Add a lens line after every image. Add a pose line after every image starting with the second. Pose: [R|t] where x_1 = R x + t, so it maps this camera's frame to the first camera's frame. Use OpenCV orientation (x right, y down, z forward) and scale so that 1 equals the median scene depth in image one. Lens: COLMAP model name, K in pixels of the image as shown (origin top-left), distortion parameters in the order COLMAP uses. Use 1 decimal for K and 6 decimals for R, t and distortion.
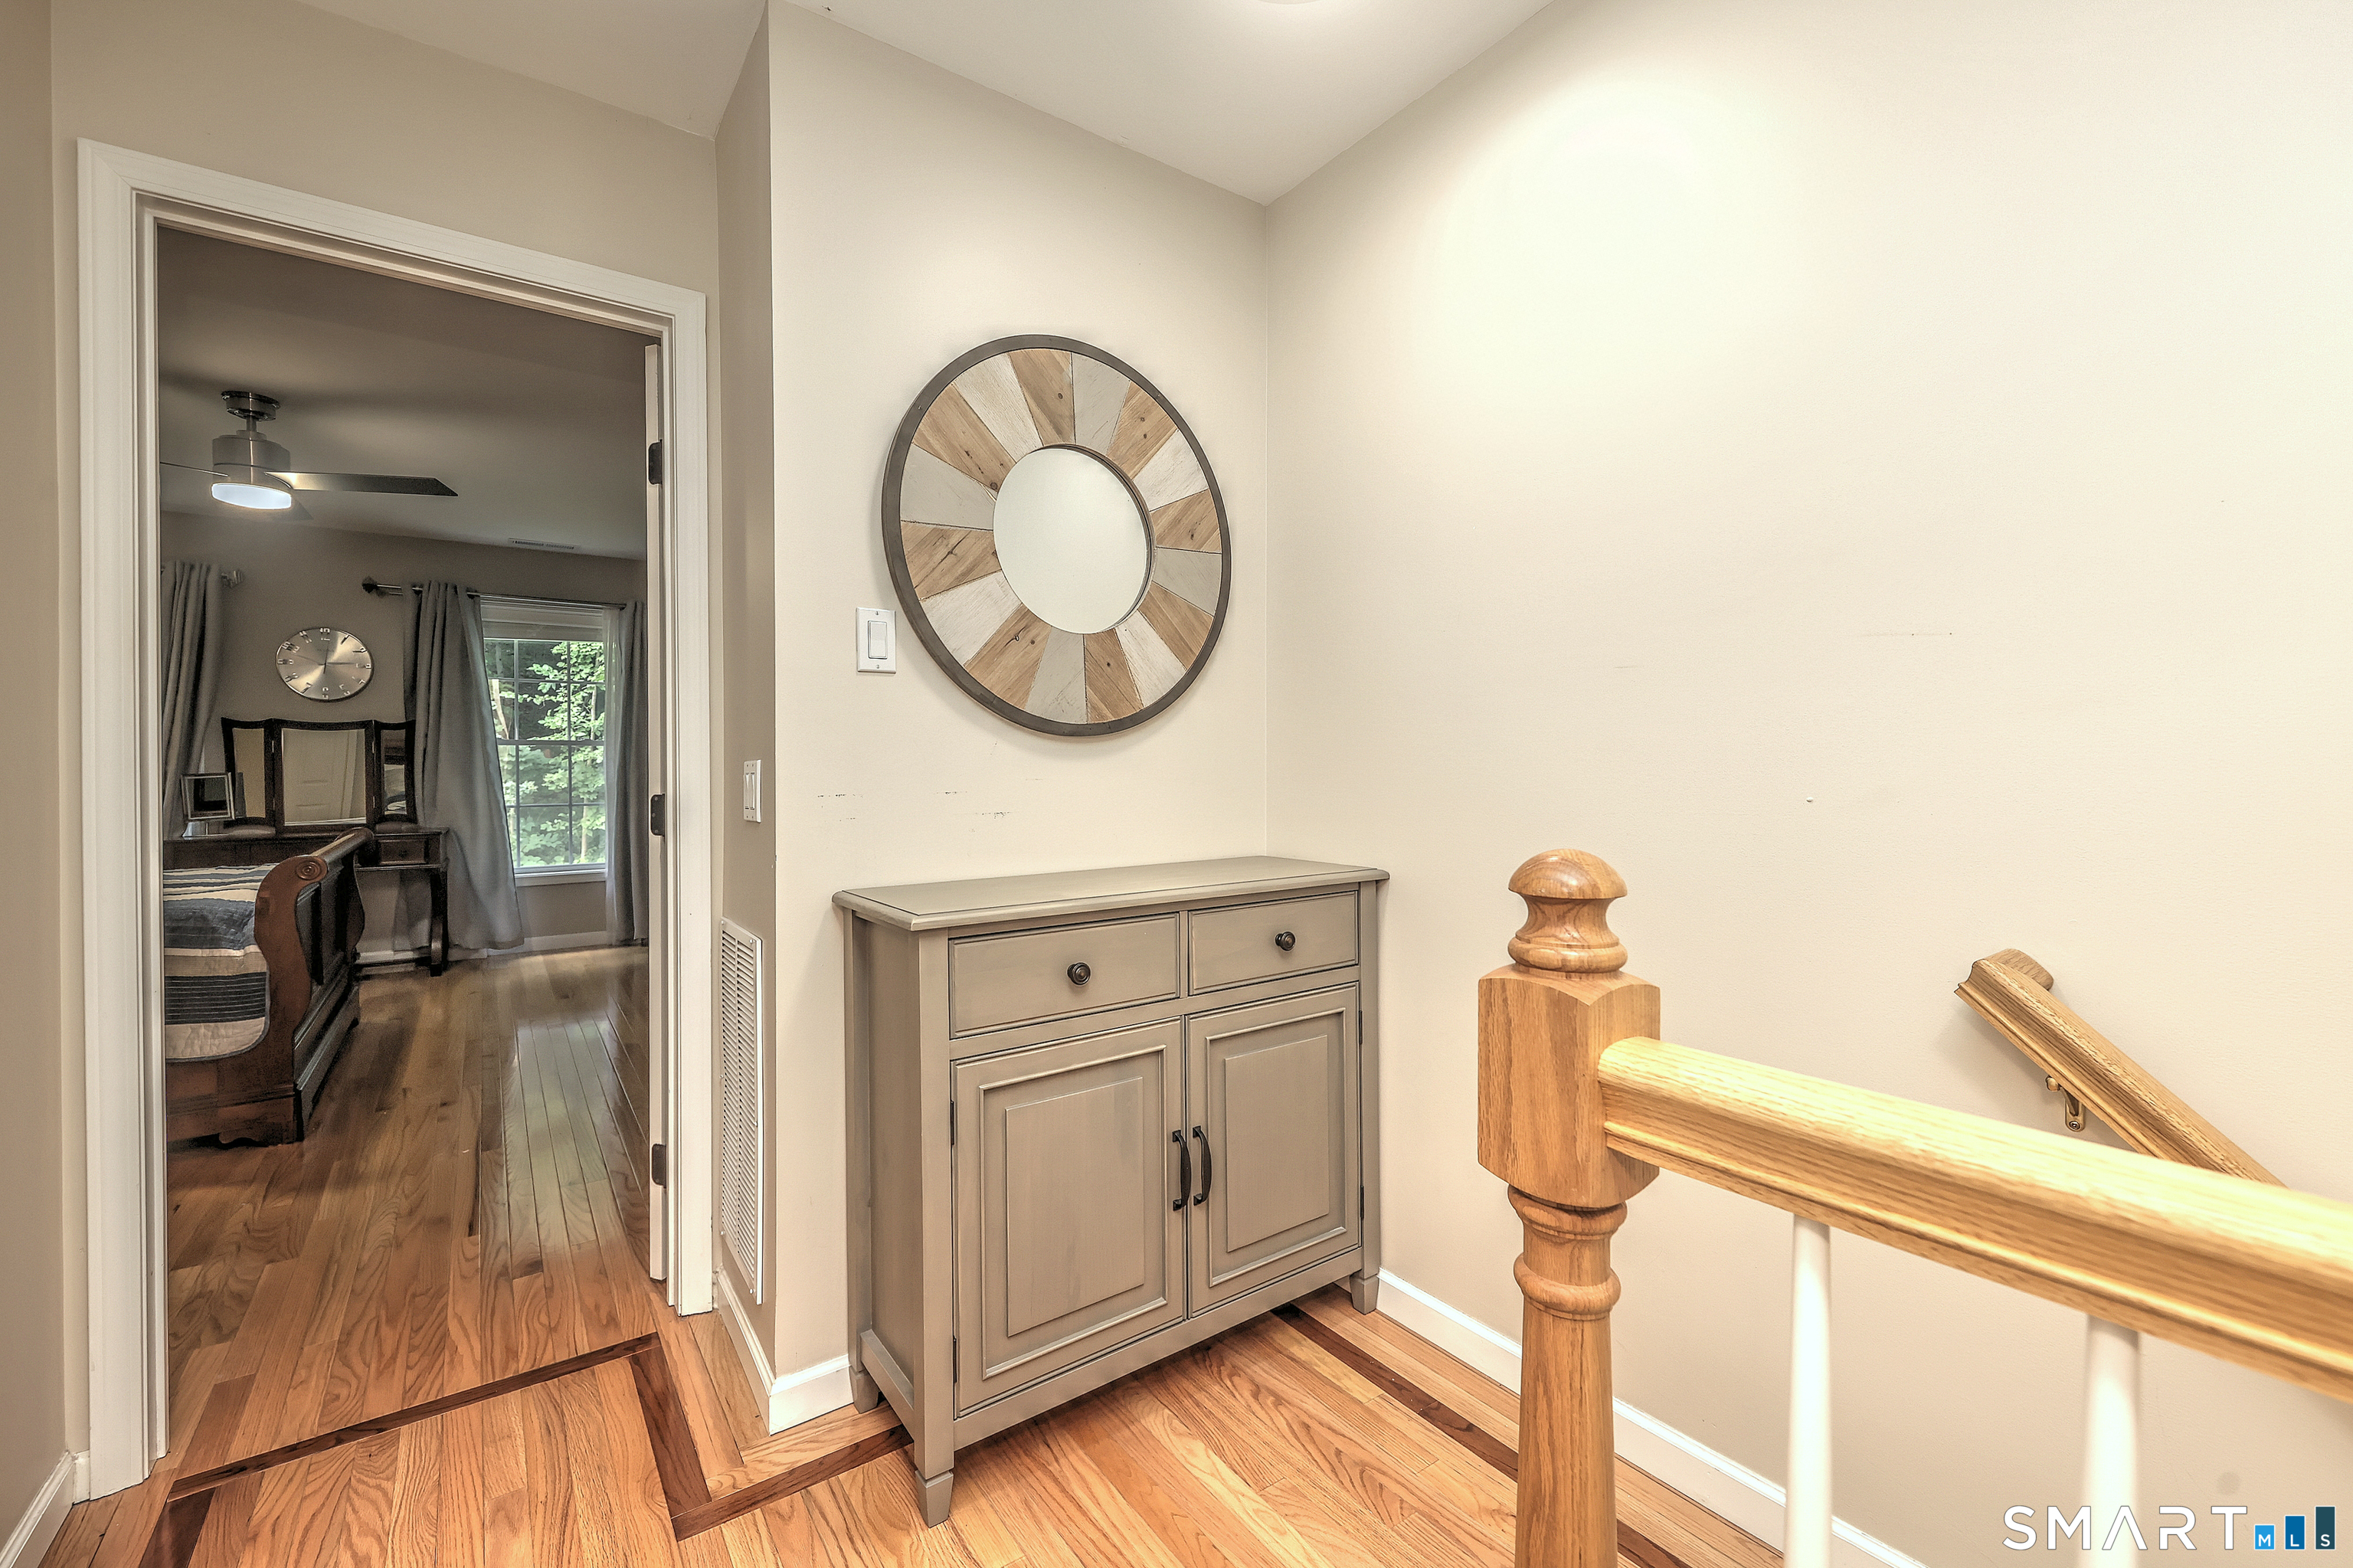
lens RADIAL K [[961.0, 0, 1186.1], [0, 961.0, 764.0], [0, 0, 1]] dist [0.003002, 0.000014]
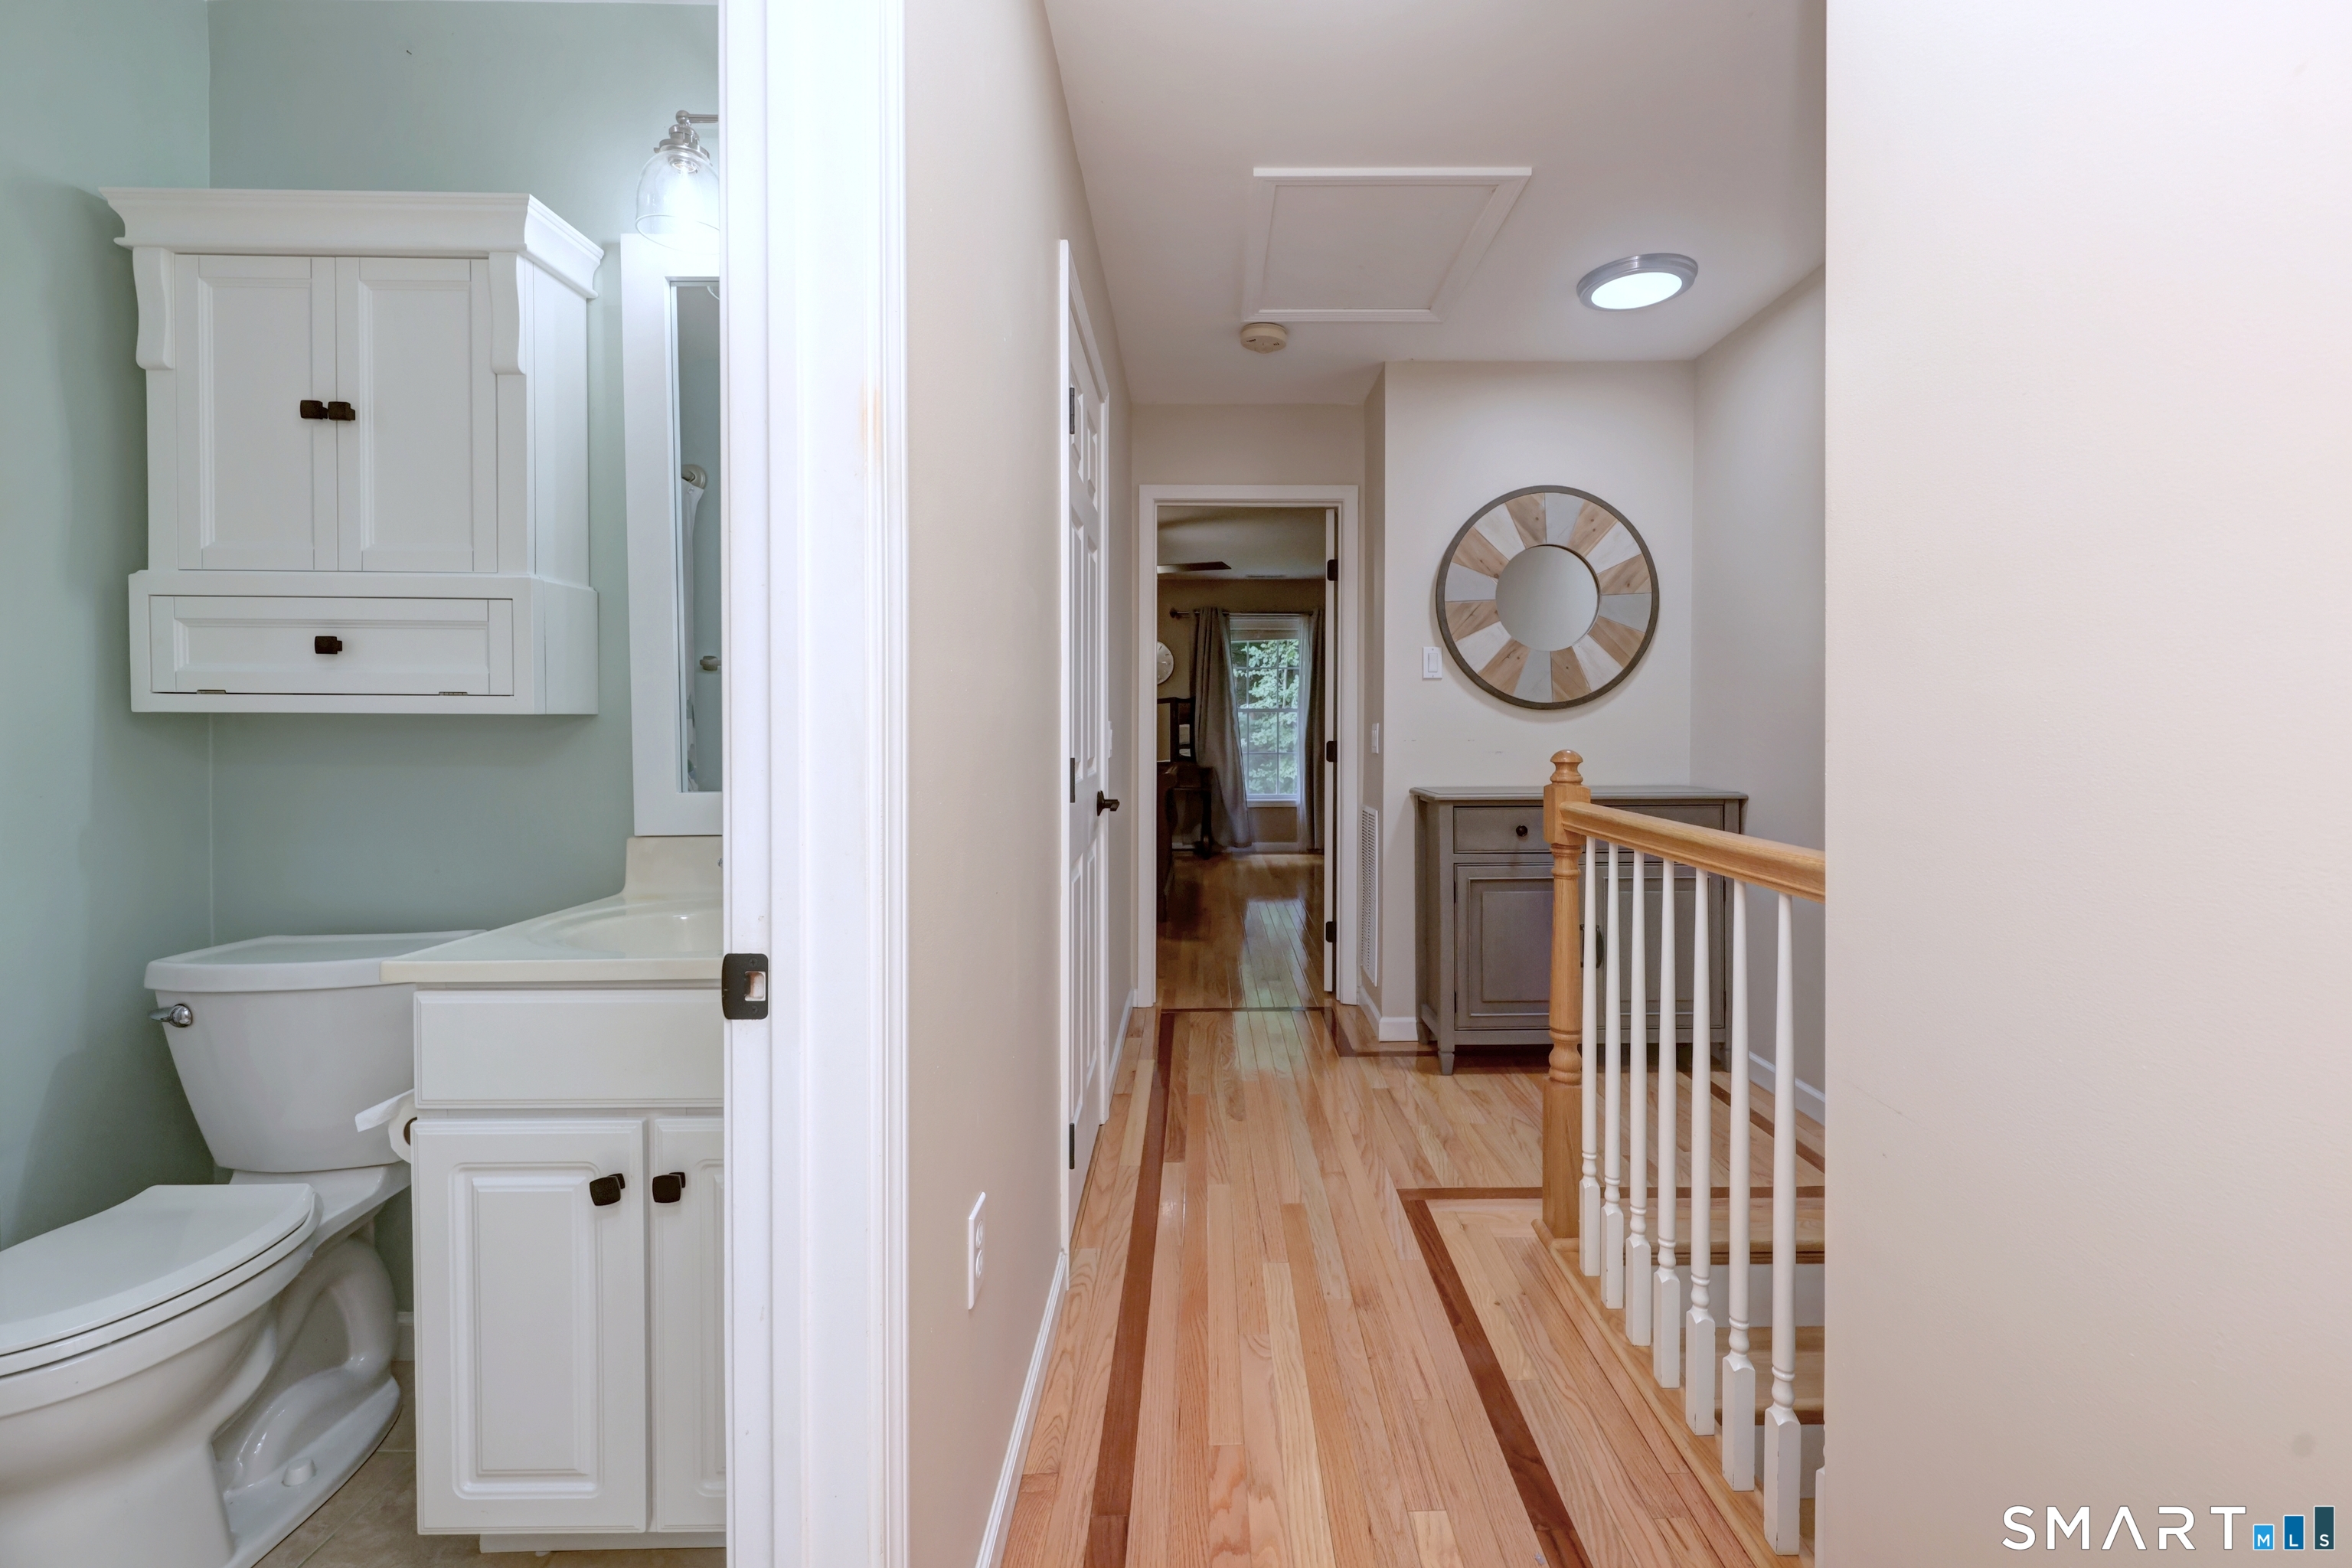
lens RADIAL K [[960.6, 0, 1185.6], [0, 960.6, 764.0], [0, 0, 1]] dist [0.003002, 0.000014]
pose [[0.795008, 0.027397, -0.605980, 0.416716], [-0.003427, 0.999166, 0.040677, 0.001333], [0.606589, -0.030262, 0.794439, -0.774422]]
